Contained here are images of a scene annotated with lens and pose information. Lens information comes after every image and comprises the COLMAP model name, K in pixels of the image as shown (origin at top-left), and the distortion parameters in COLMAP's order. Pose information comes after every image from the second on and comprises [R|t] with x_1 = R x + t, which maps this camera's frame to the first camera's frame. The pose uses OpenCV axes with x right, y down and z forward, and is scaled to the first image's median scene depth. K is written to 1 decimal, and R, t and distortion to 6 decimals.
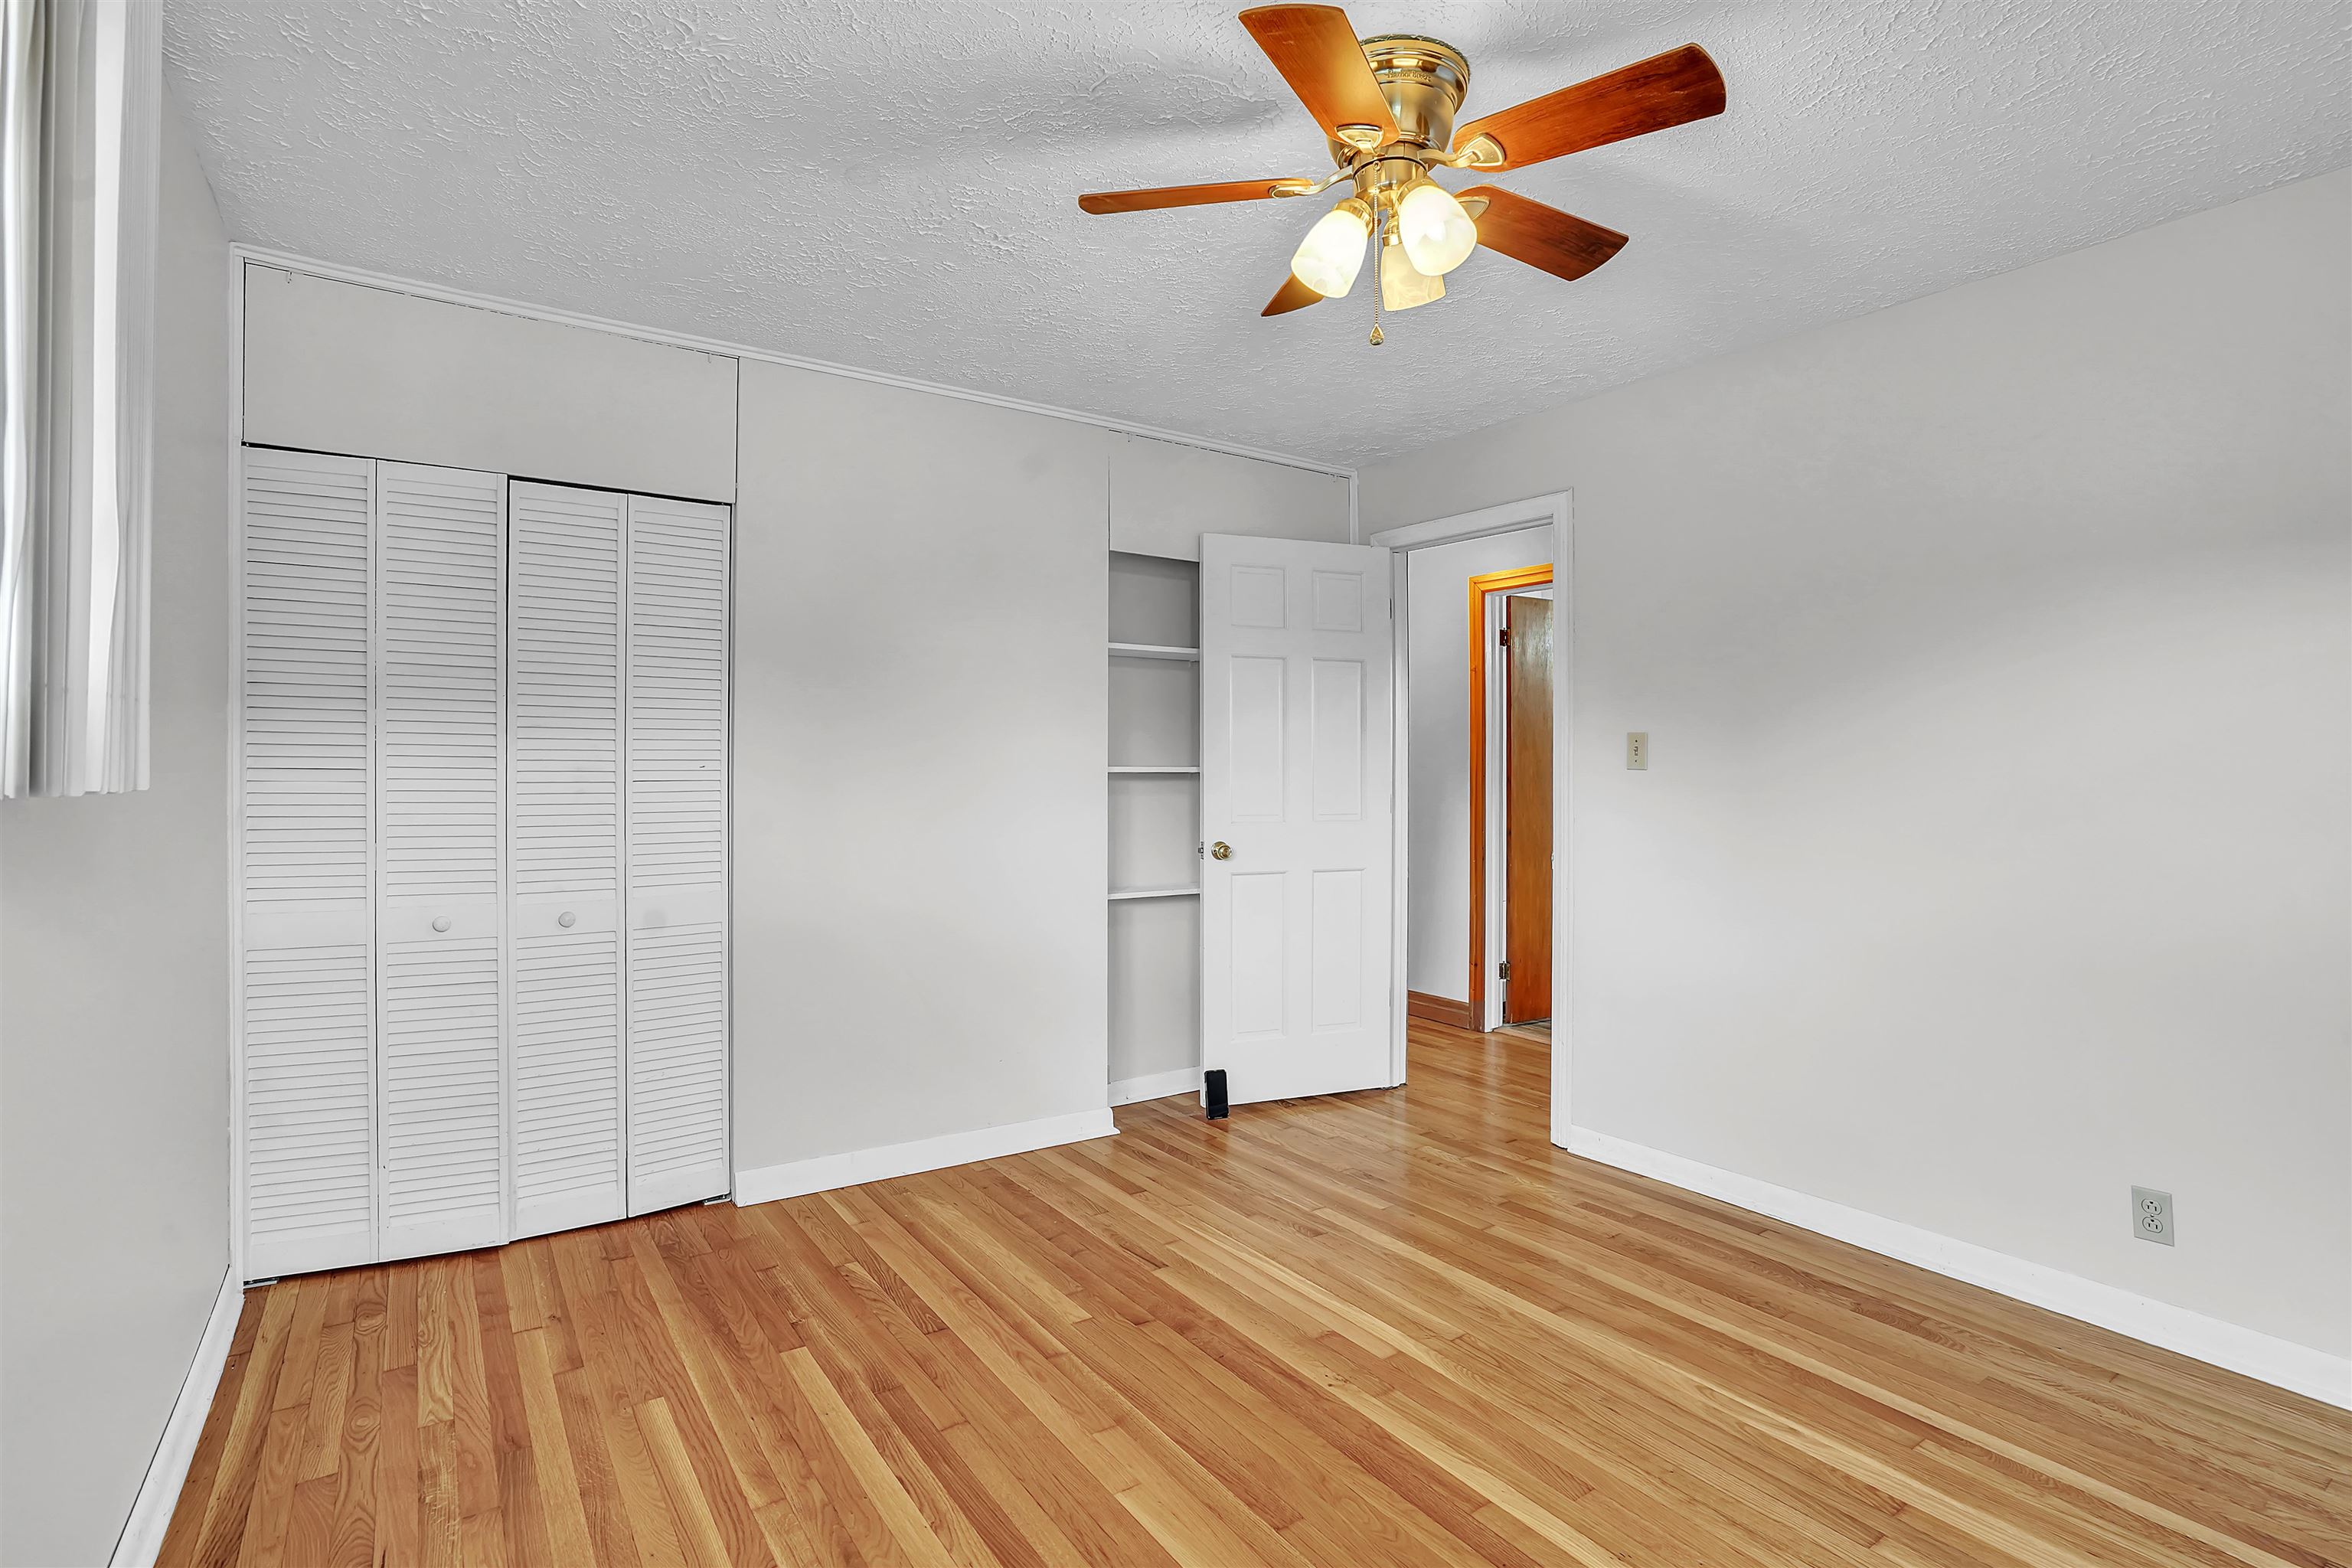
lens RADIAL K [[1095.6, 0, 1144.6], [0, 1095.6, 780.2], [0, 0, 1]] dist [-0.063446, 0.020970]
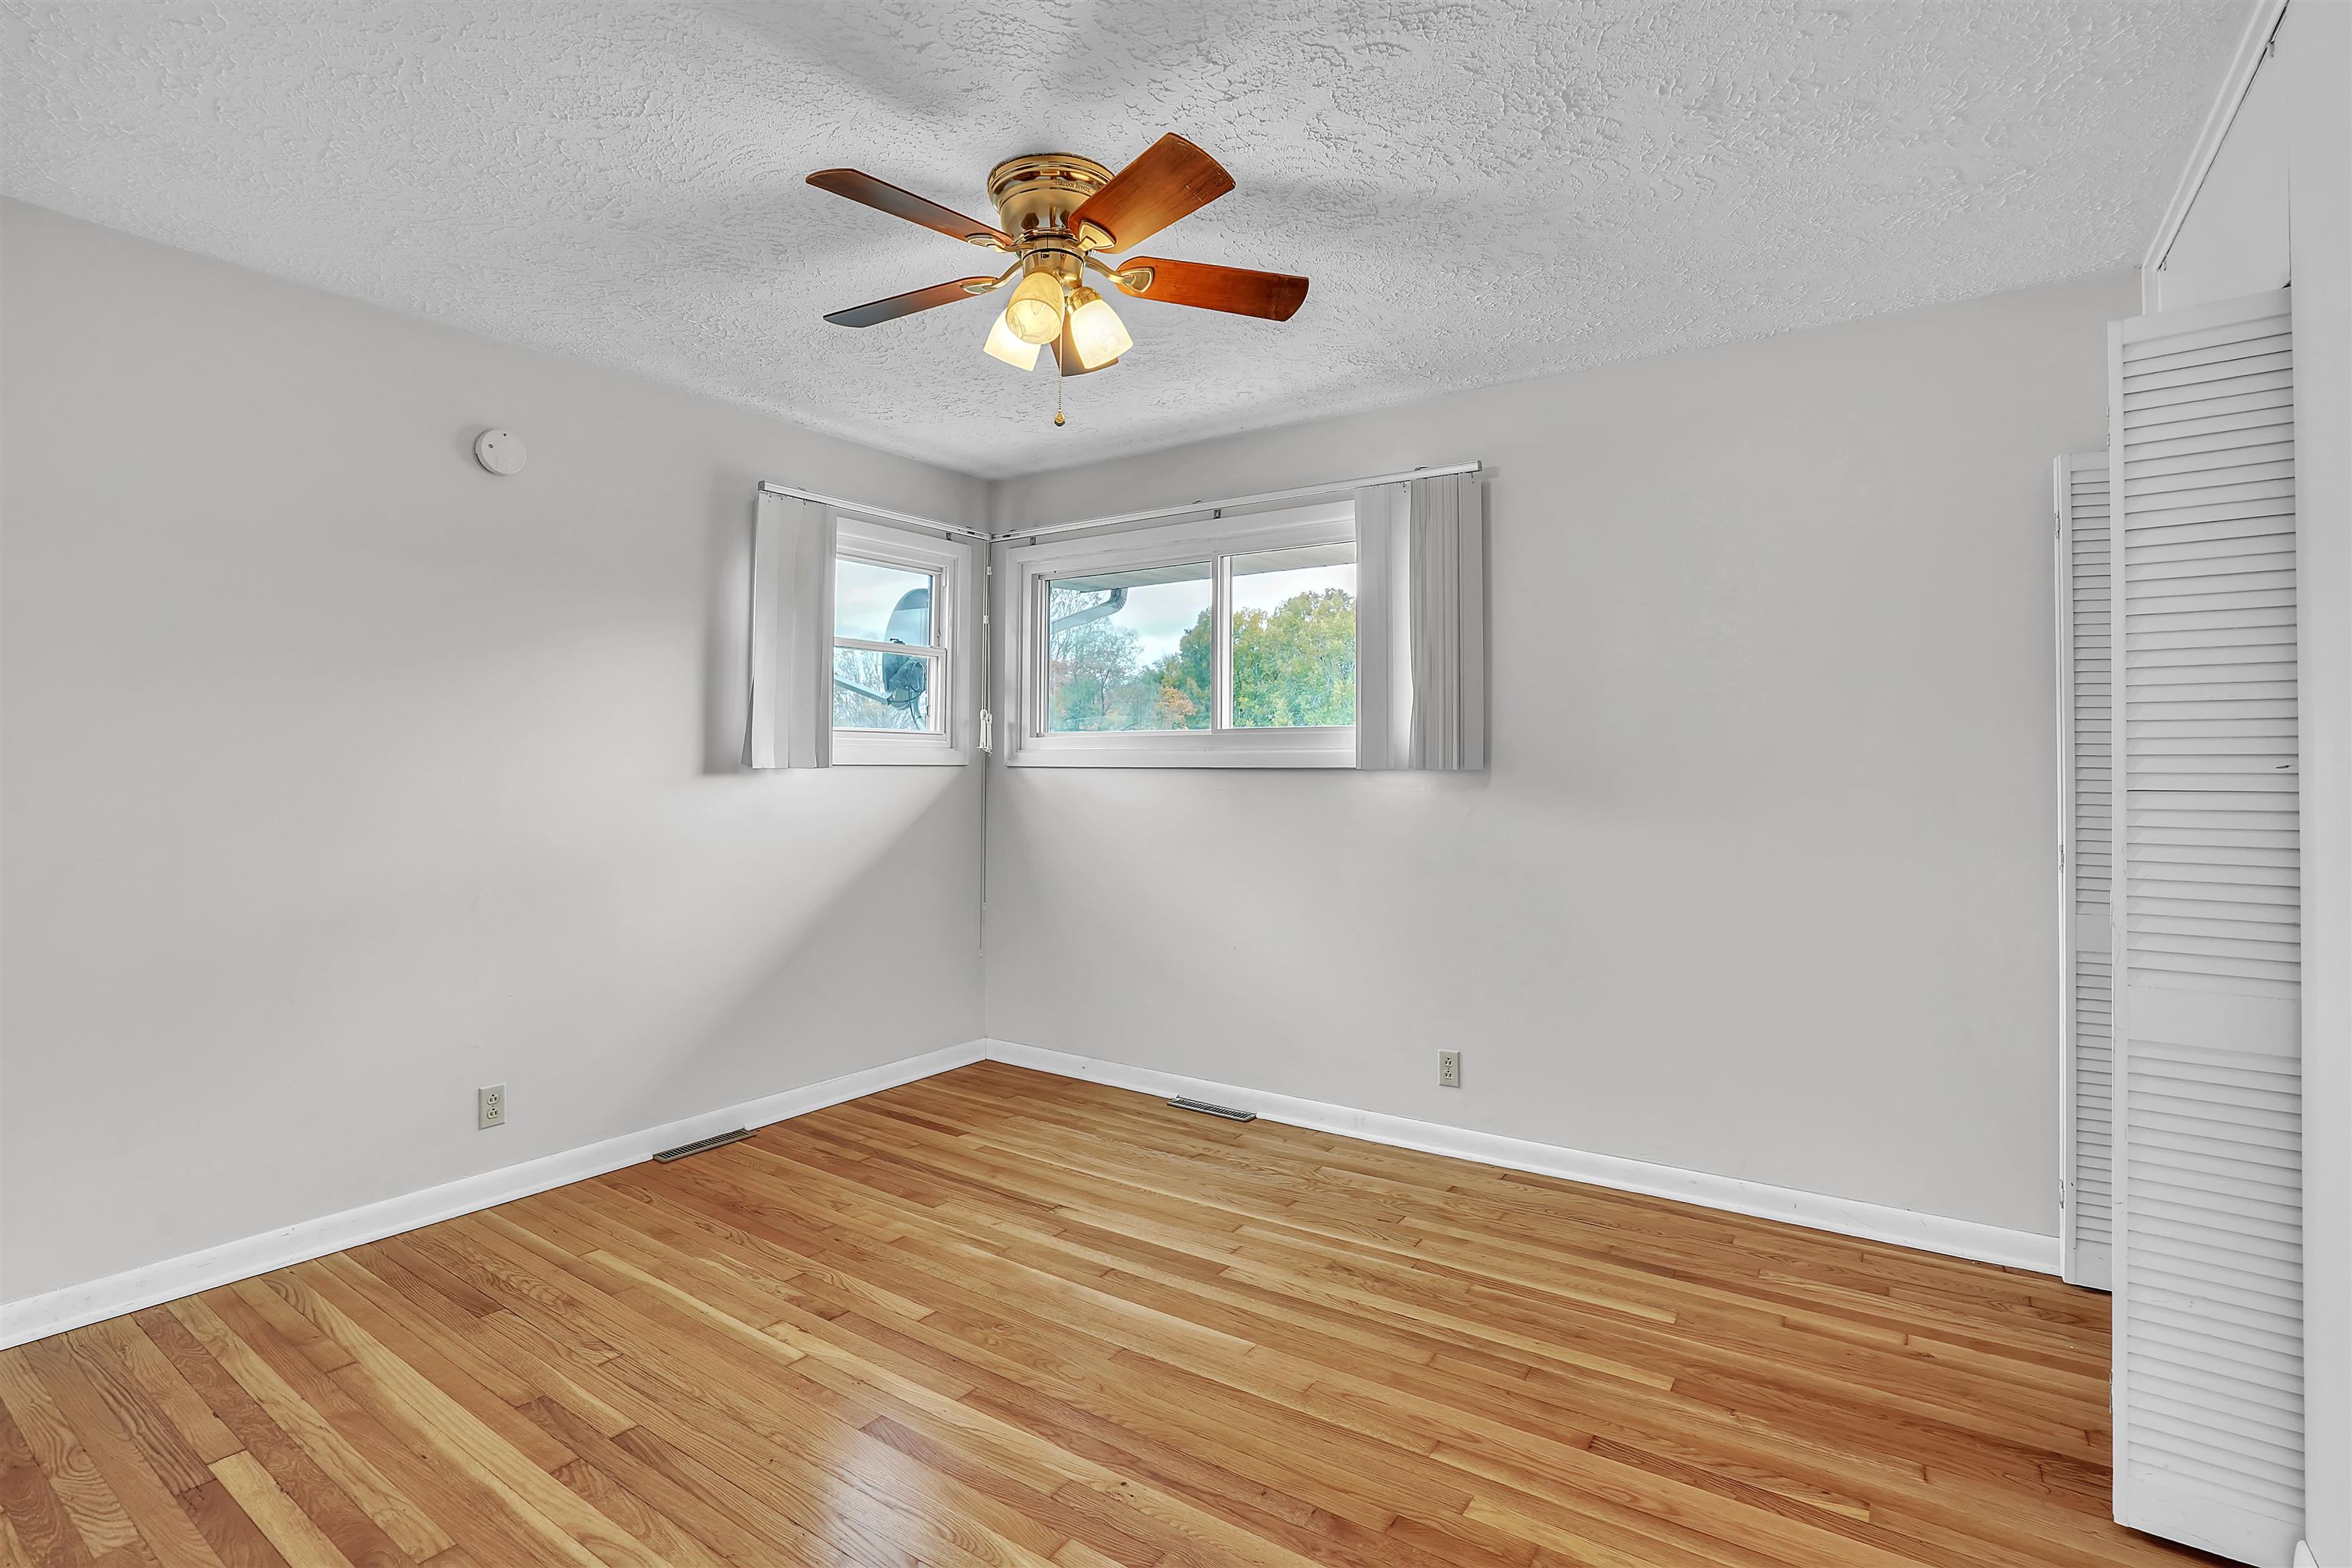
lens RADIAL K [[1116.4, 0, 1185.1], [0, 1116.4, 798.1], [0, 0, 1]] dist [-0.068690, 0.035547]
pose [[-0.920078, 0.003294, -0.391721, 0.402179], [-0.011683, 0.999289, 0.035845, -0.010530], [0.391561, 0.037556, -0.919385, 1.551841]]
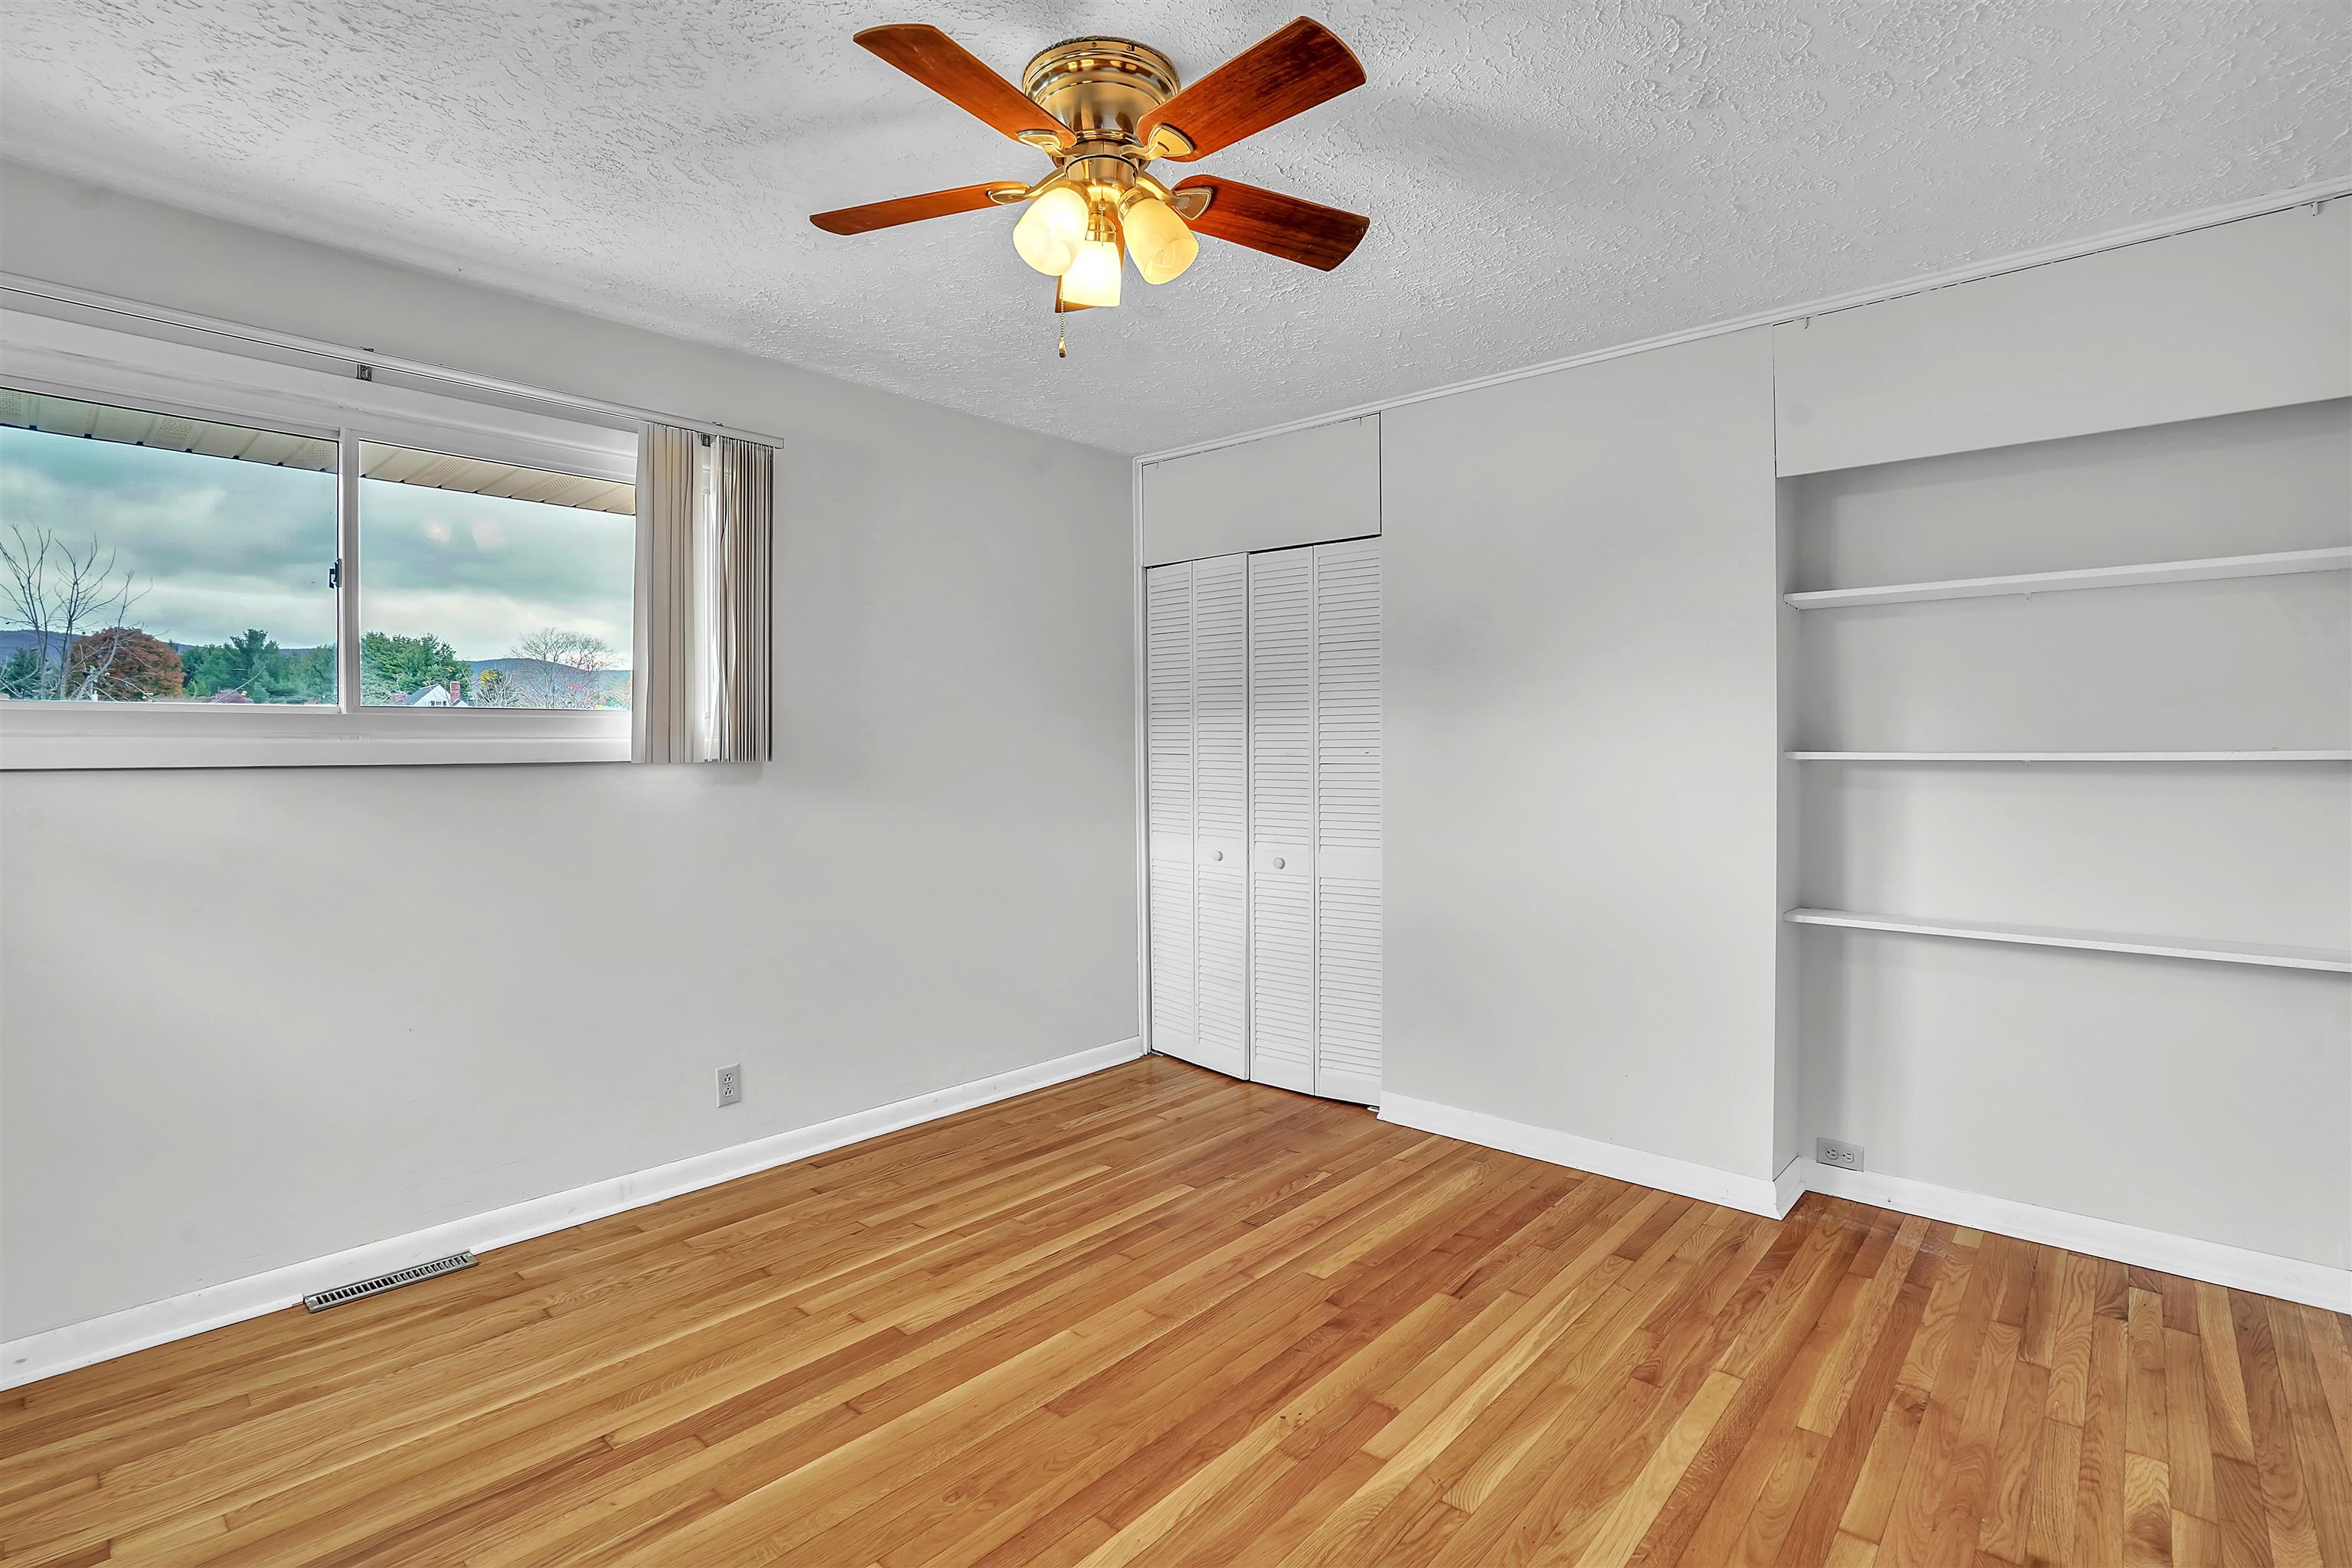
lens RADIAL K [[1088.5, 0, 1176.0], [0, 1088.5, 784.0], [0, 0, 1]] dist [-0.059255, 0.021173]
pose [[0.259893, 0.023035, -0.965362, 0.887594], [-0.003979, 0.999732, 0.022784, -0.003987], [0.965629, -0.002081, 0.259916, 0.580627]]
